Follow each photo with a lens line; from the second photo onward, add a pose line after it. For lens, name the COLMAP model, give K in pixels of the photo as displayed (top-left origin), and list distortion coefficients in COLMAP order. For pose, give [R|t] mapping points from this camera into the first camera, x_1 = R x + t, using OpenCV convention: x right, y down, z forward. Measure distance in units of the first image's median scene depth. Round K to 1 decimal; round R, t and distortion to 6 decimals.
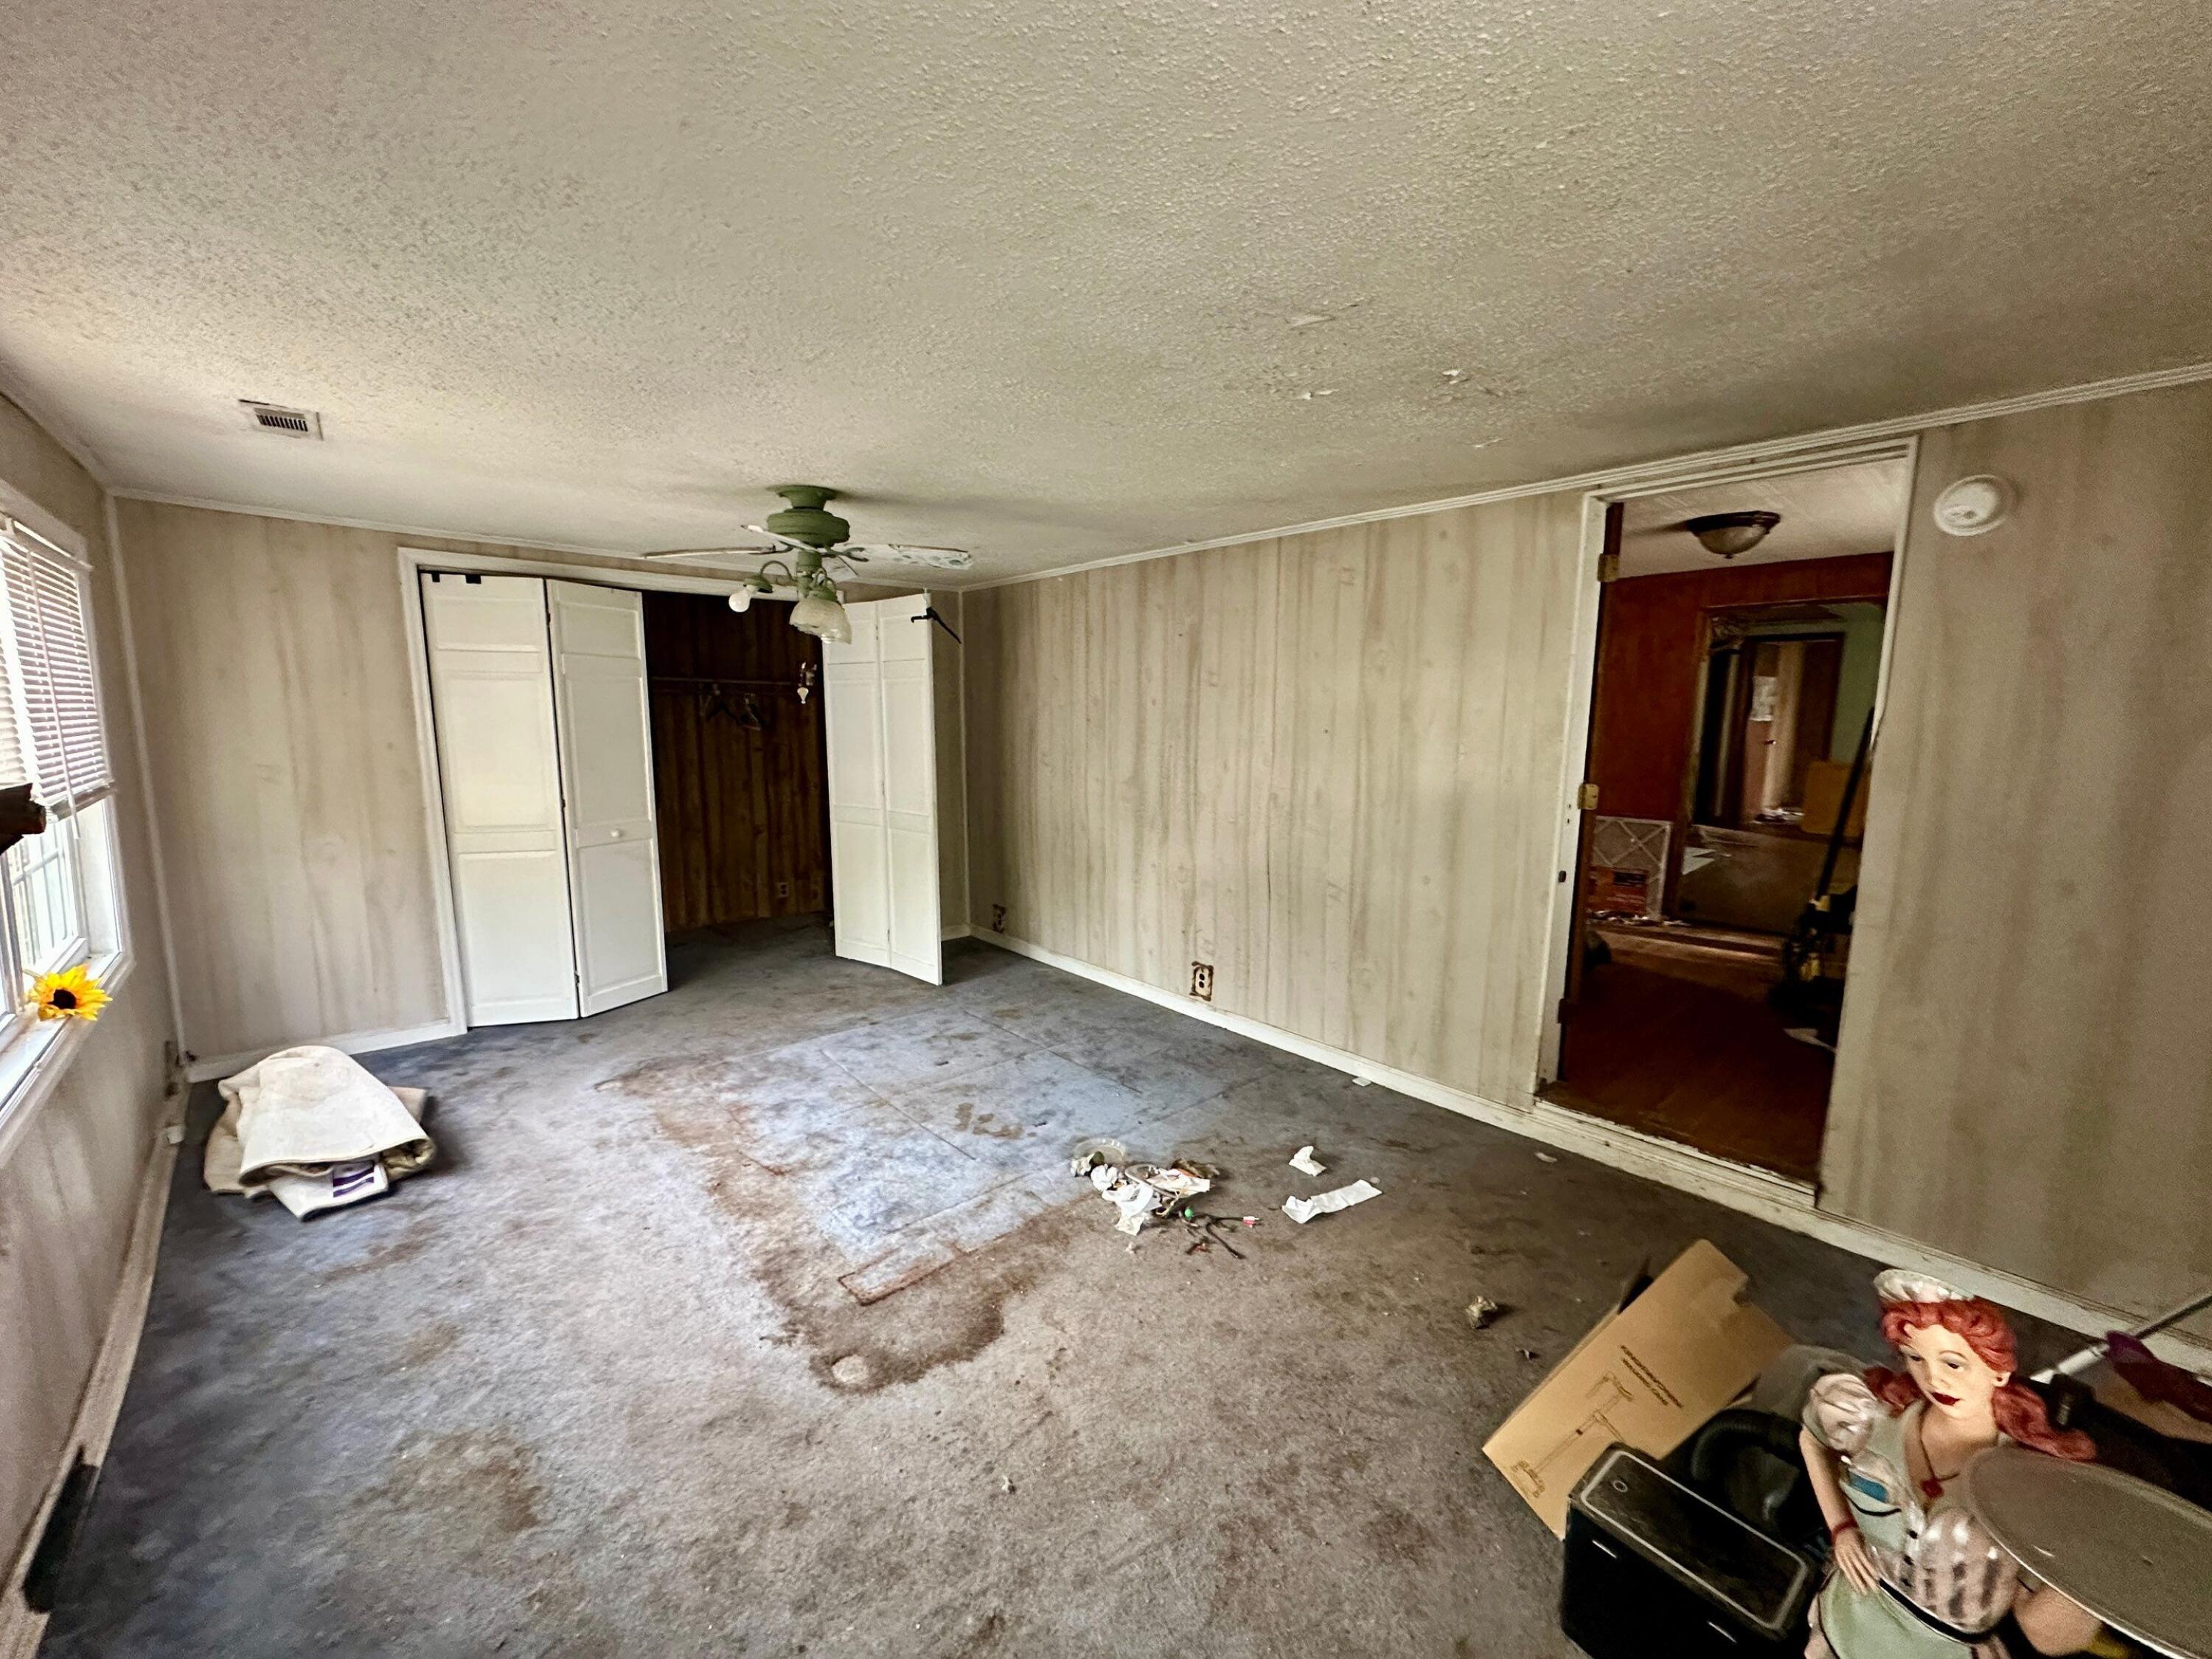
lens RADIAL K [[879.2, 0, 1101.8], [0, 879.2, 829.1], [0, 0, 1]] dist [0.000536, 0.000447]
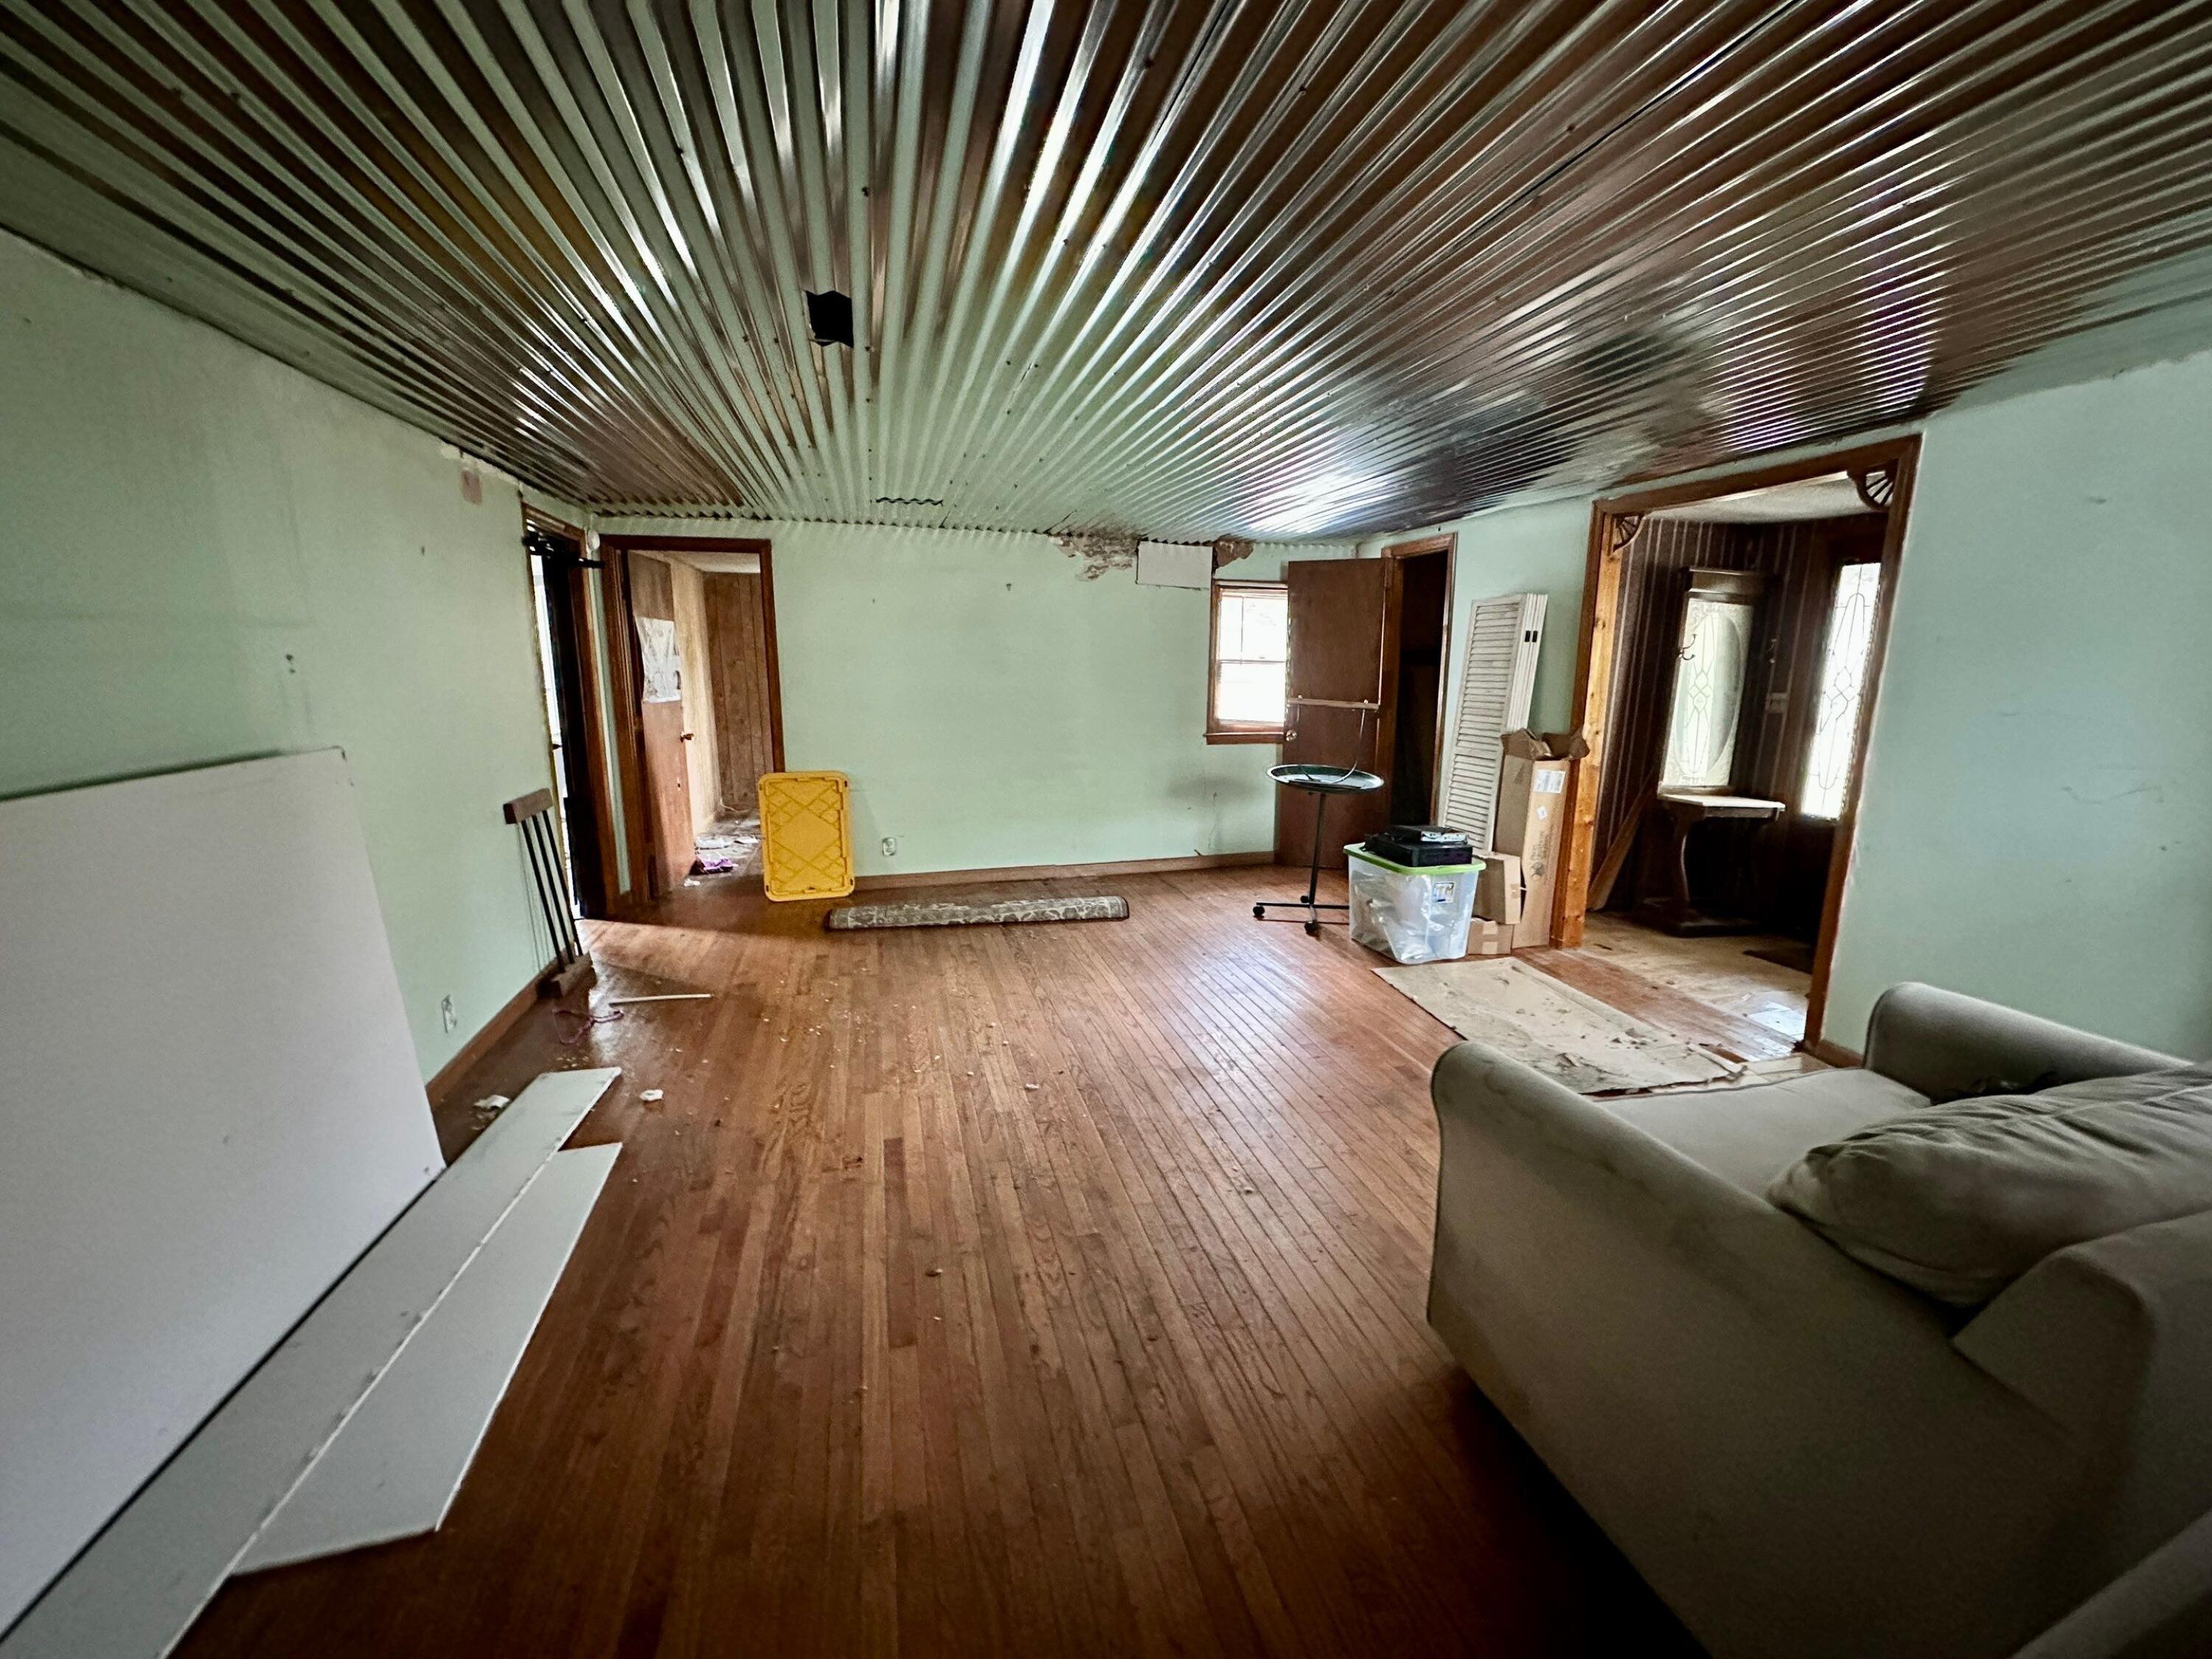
lens RADIAL K [[879.2, 0, 1099.3], [0, 879.2, 828.1], [0, 0, 1]] dist [0.000536, 0.000447]
pose [[0.459722, -0.174107, 0.870829, 0.554123], [0.129882, 0.983231, 0.128013, -0.115911], [-0.878514, 0.054254, 0.474626, 0.732885]]
